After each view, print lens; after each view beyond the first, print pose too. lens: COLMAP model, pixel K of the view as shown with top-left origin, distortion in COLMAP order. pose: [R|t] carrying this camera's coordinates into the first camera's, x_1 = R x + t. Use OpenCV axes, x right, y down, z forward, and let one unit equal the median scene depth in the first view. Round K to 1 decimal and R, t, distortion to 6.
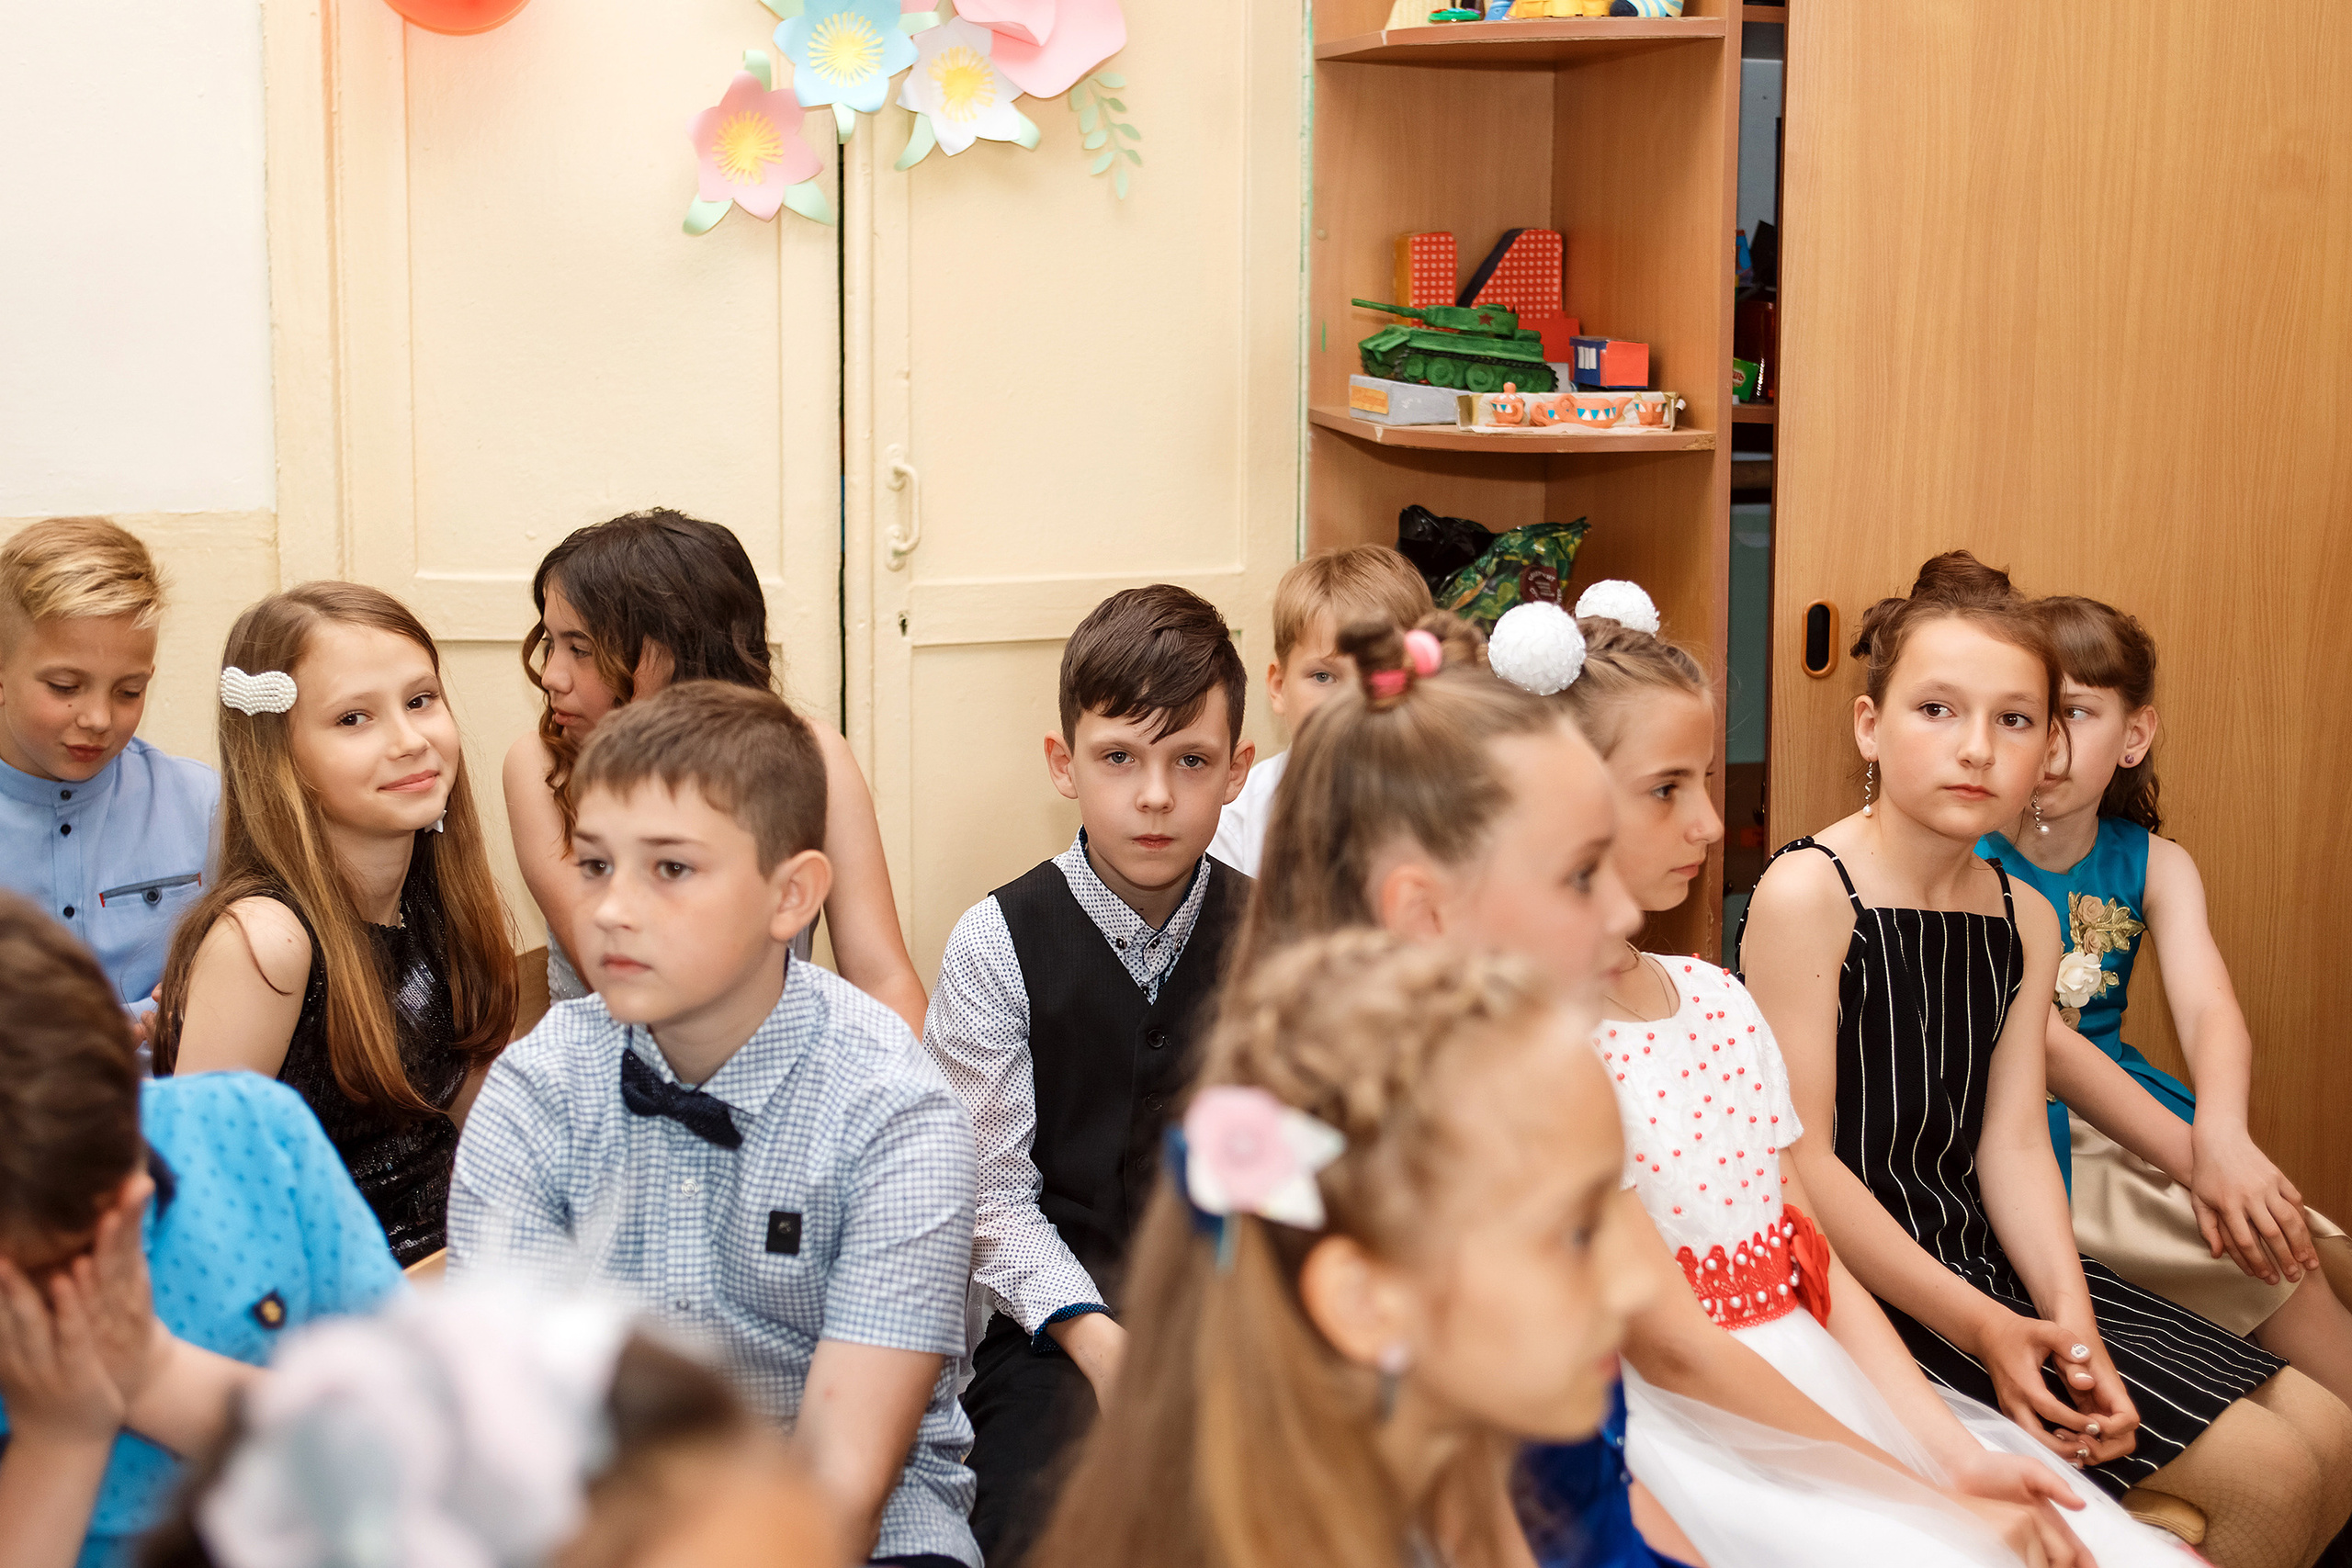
lens RADIAL K [[3318.2, 0, 1187.6], [0, 3318.2, 764.3], [0, 0, 1]] dist [-0.020526, 0.000000]
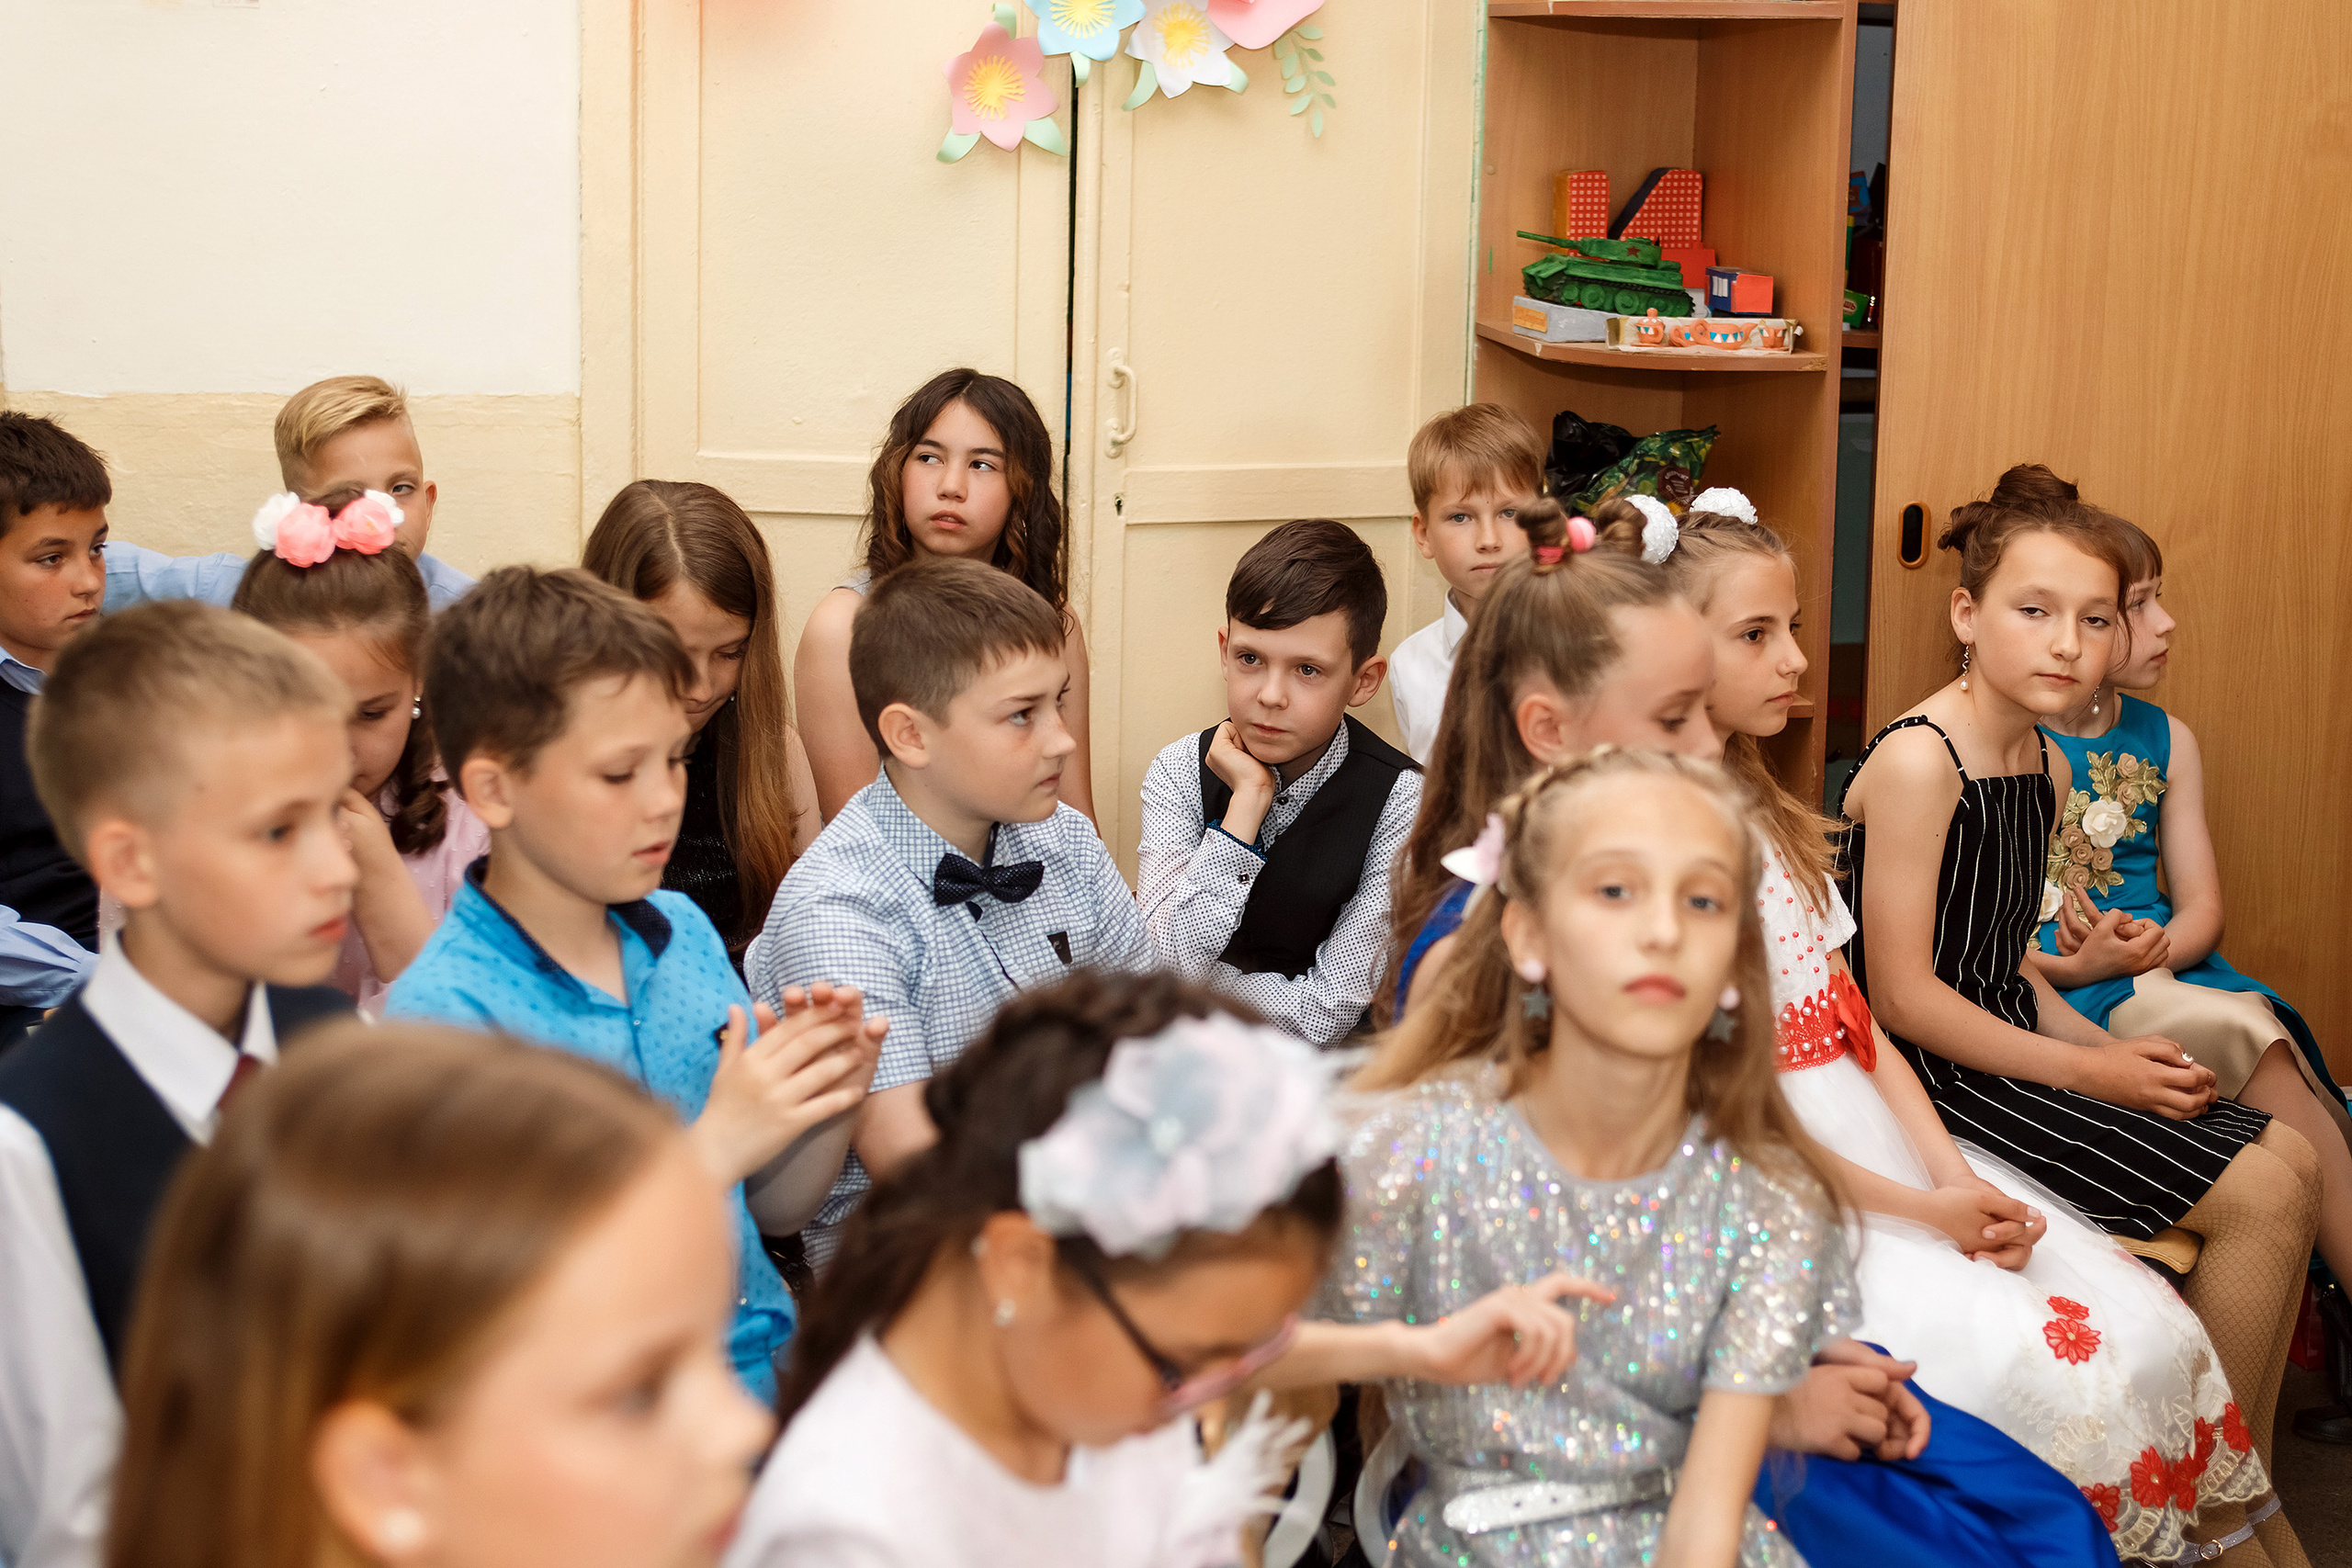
lens RADIAL K [[3666.0, 0, 1240.1], [0, 3666.0, 731.8], [0, 0, 1]] dist [0.001565, 0.000000]
pose [[0.999651, 0.021810, -0.014924, -0.023851], [-0.021504, 0.999561, 0.020368, 0.009691], [0.015362, -0.020040, 0.999681, -0.277502]]
